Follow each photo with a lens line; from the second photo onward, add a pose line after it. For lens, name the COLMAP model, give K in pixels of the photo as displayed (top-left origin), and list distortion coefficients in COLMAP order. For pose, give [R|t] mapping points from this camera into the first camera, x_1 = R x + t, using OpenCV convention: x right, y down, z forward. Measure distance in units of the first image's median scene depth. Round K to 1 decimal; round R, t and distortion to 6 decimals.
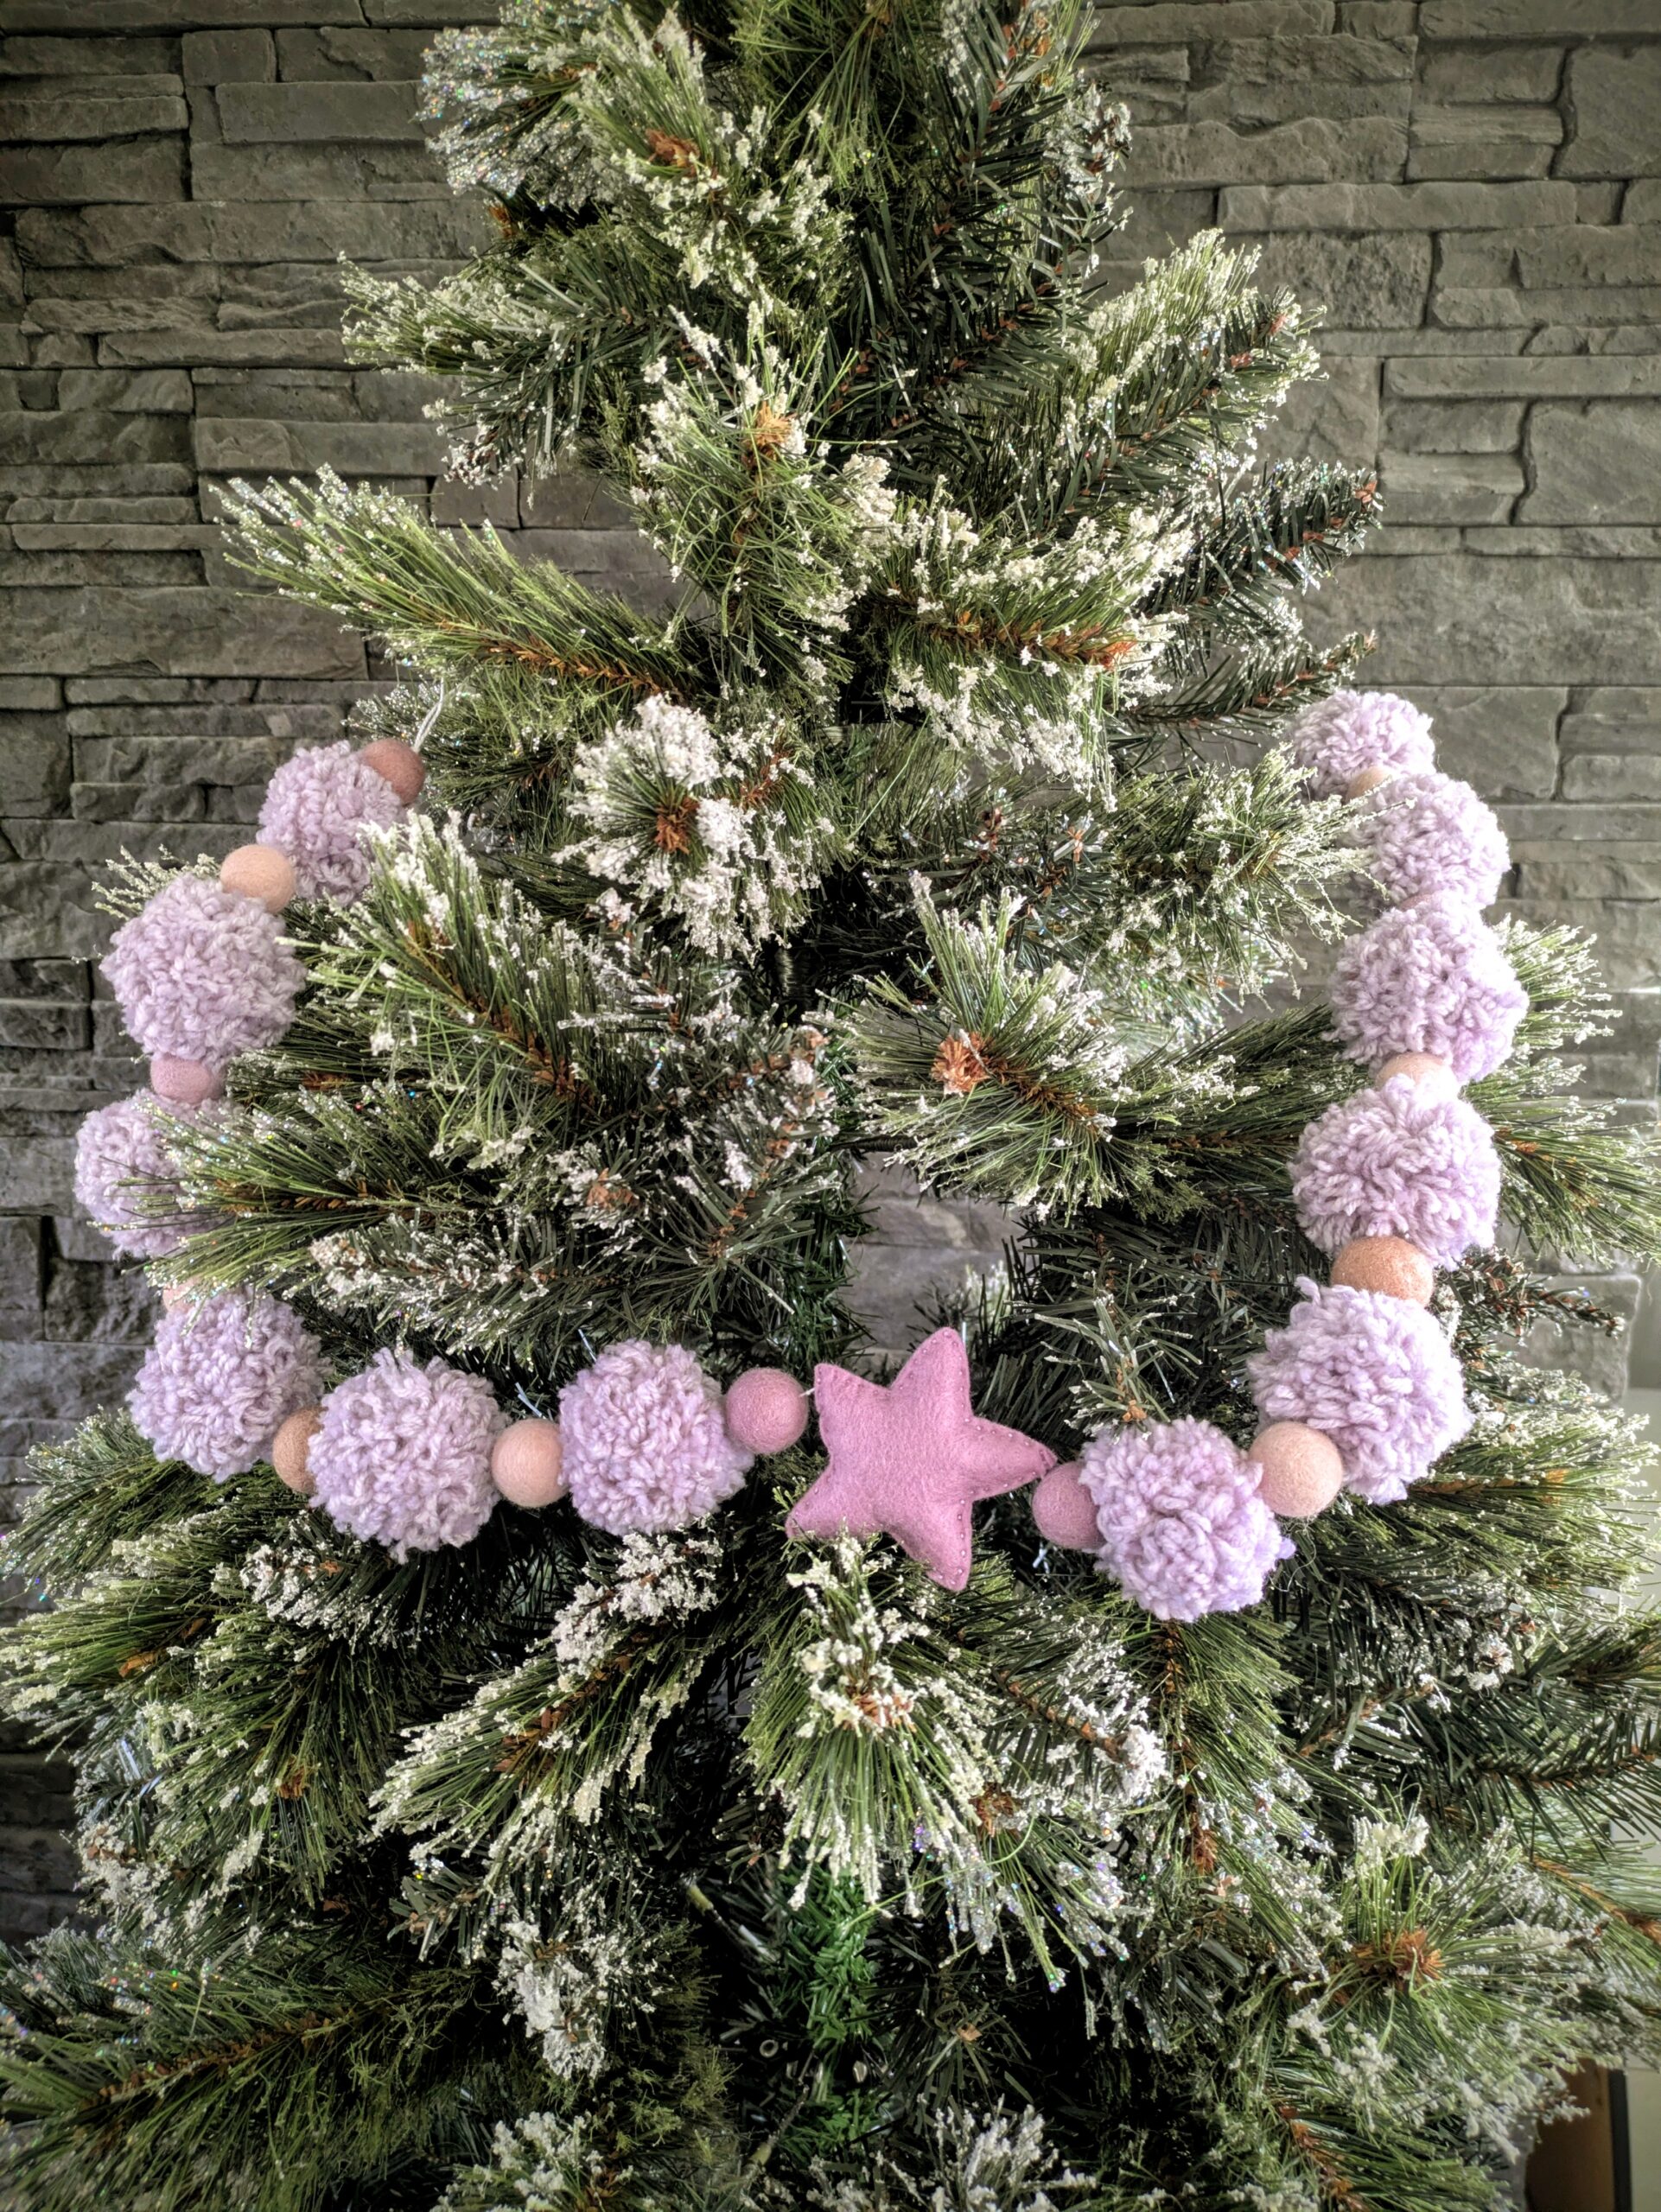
lens RADIAL K [[1622.0, 0, 822.8], [0, 1622.0, 1099.7], [0, 0, 1]] dist [0.048360, -0.004134]
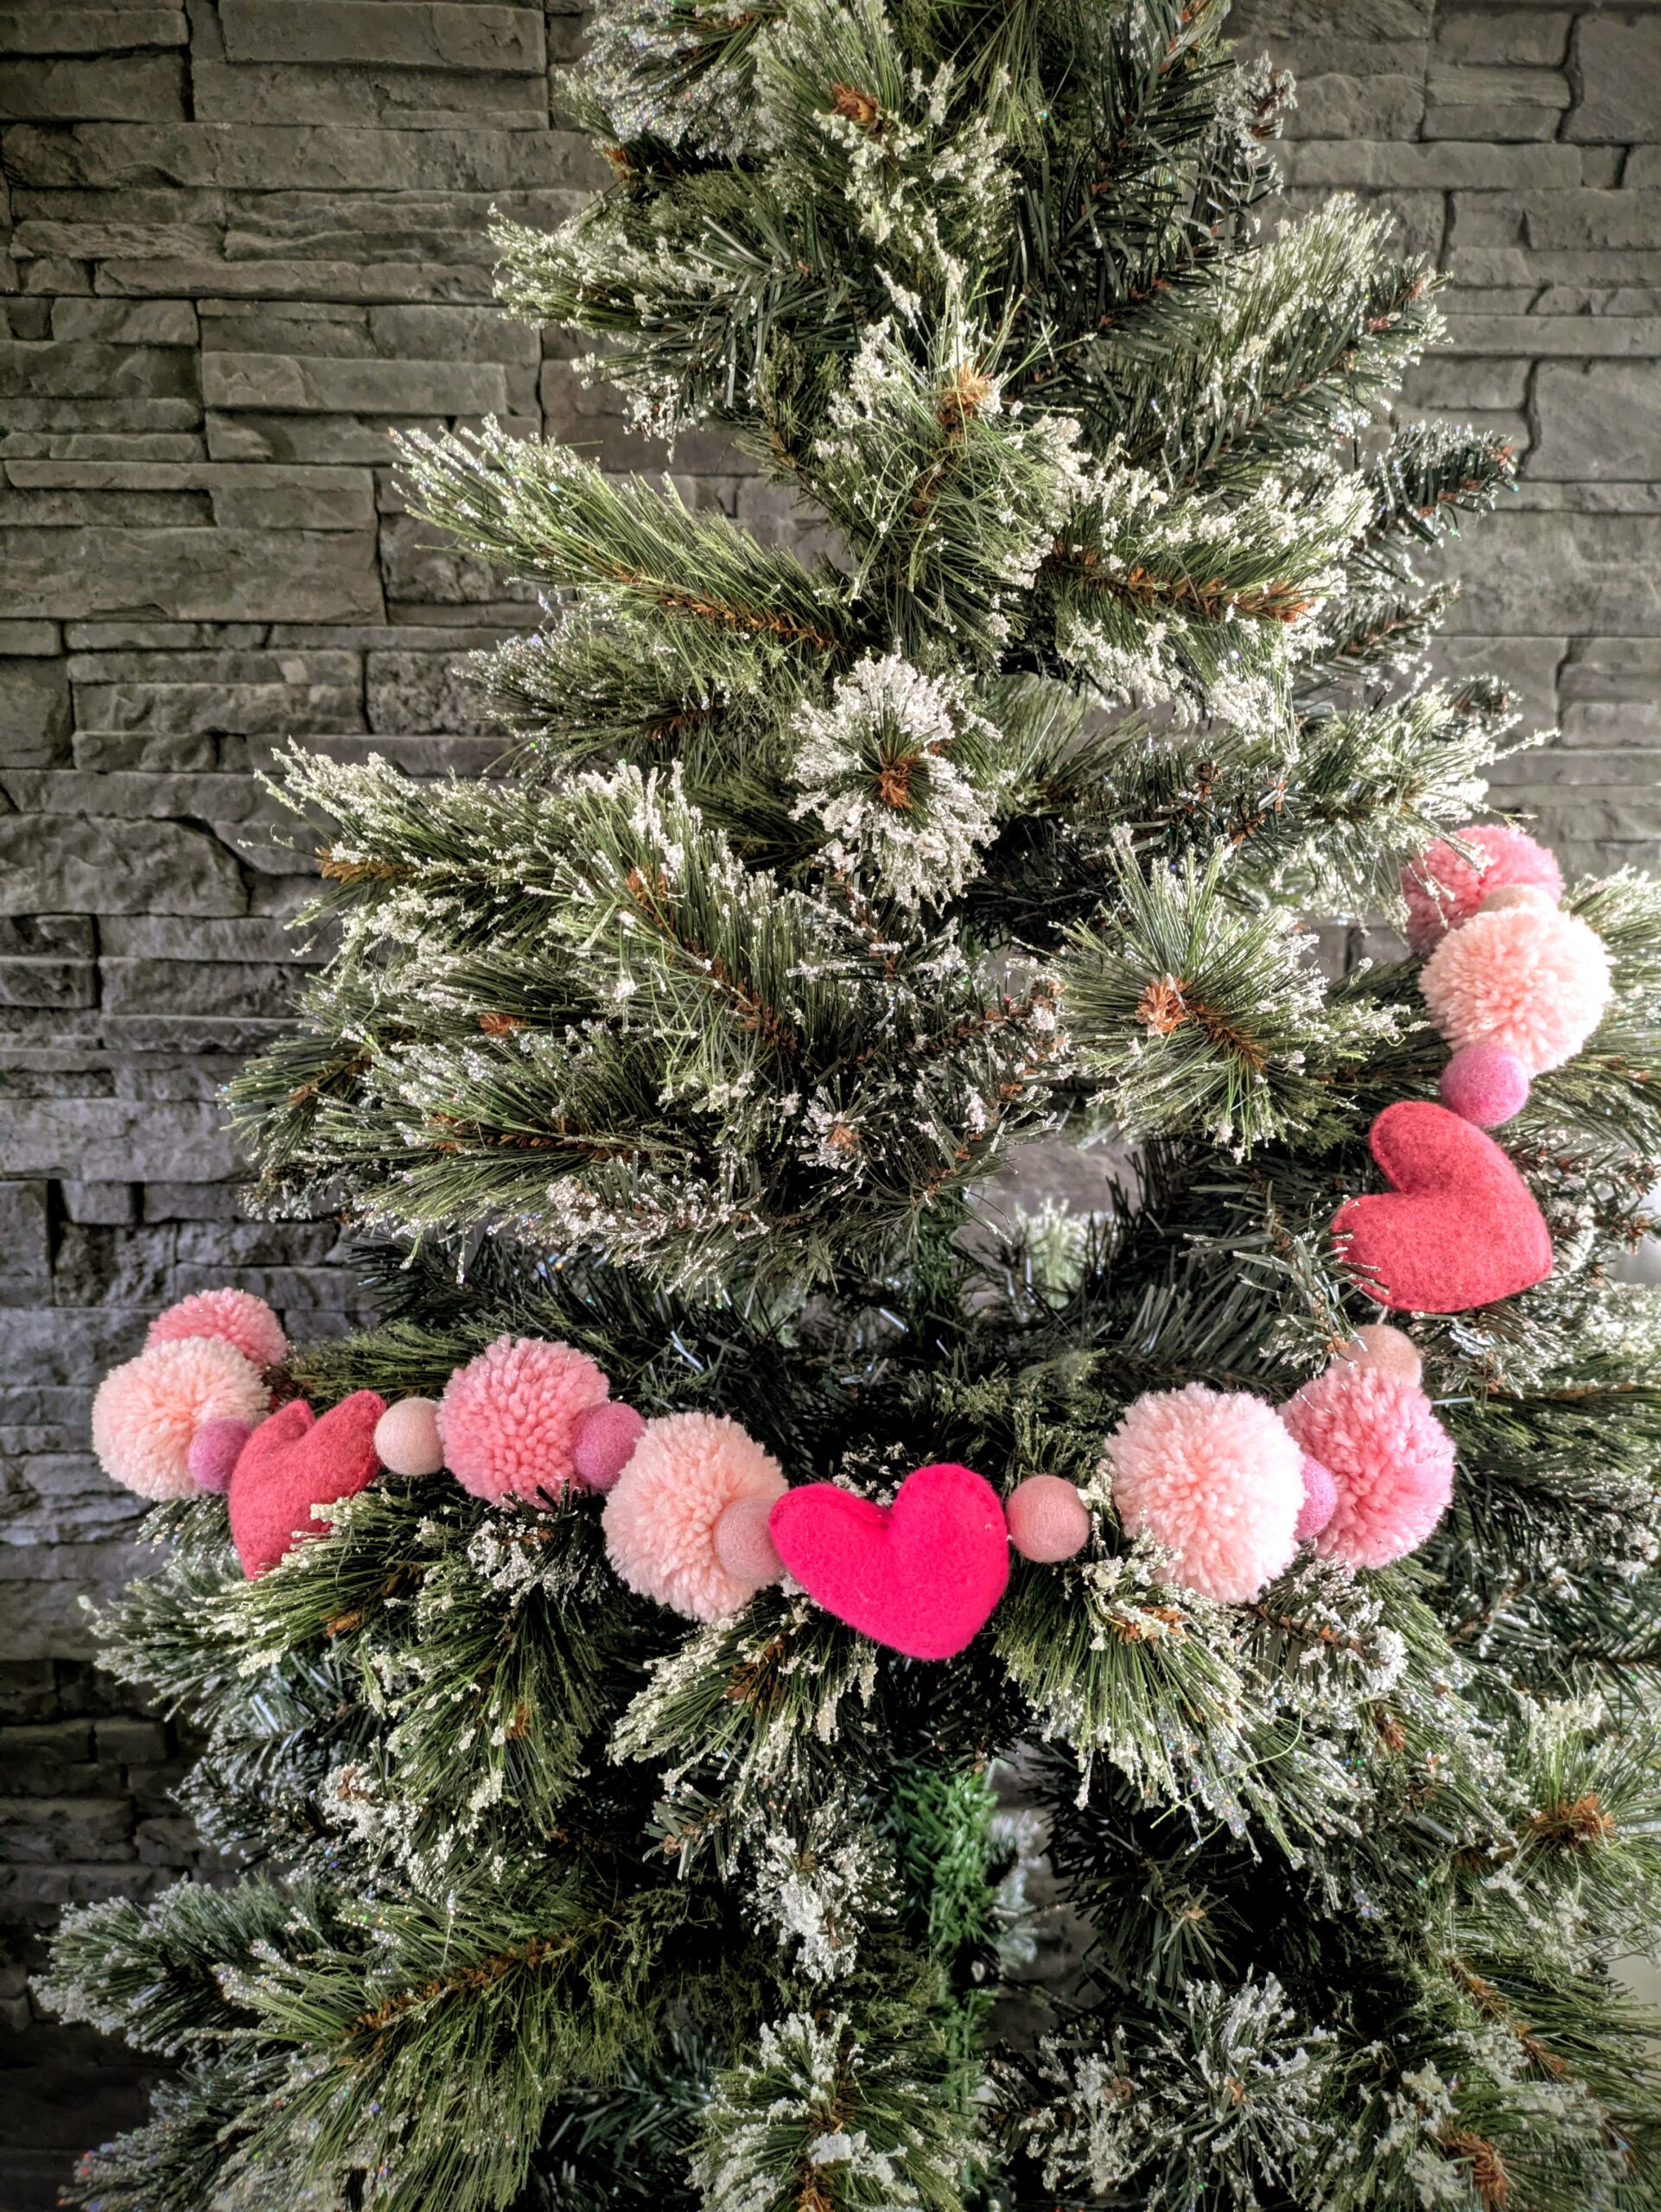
lens RADIAL K [[1623.7, 0, 867.8], [0, 1623.7, 1099.5], [0, 0, 1]] dist [0.035416, 0.010658]
pose [[0.996043, -0.021639, 0.086194, -0.166234], [0.018752, 0.999241, 0.034155, -0.001716], [-0.086868, -0.032403, 0.995693, -0.021772]]
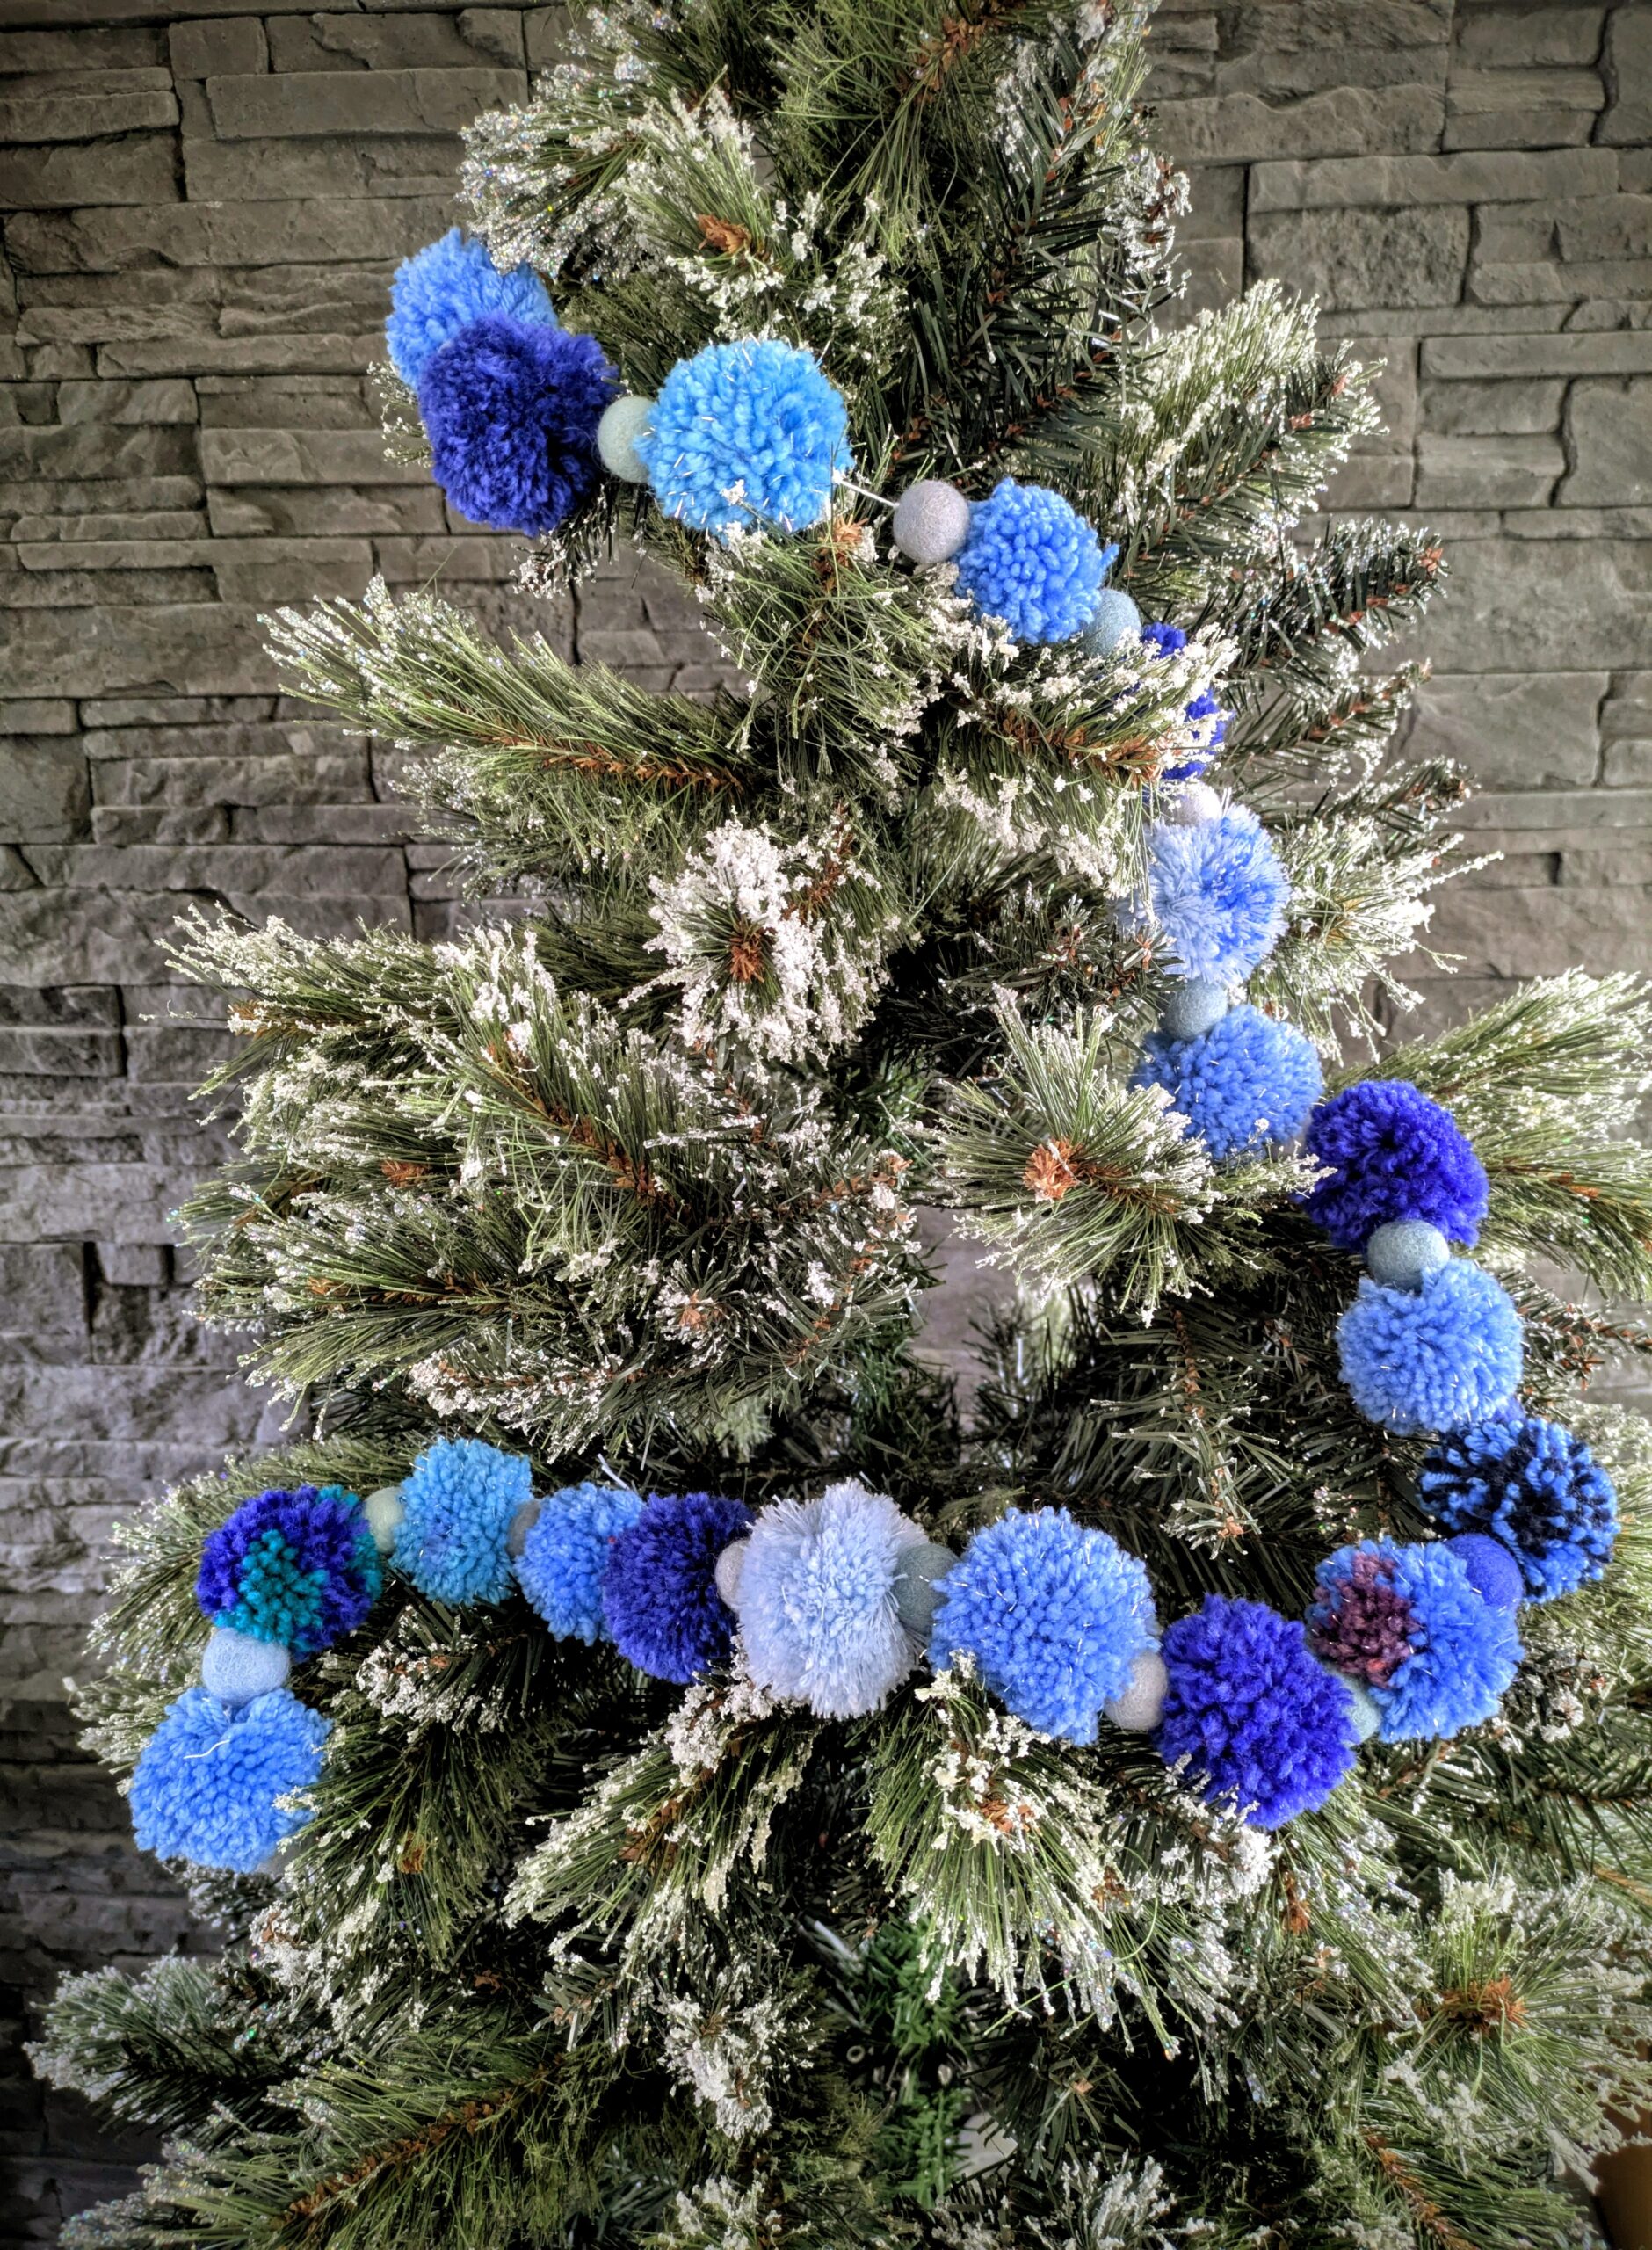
lens RADIAL K [[1640.4, 0, 847.8], [0, 1640.4, 1135.8], [0, 0, 1]] dist [0.035597, 0.001523]
pose [[0.999508, -0.030574, 0.006940, -0.036830], [0.030087, 0.997627, 0.061930, -0.092633], [-0.008817, -0.061691, 0.998056, -0.014647]]
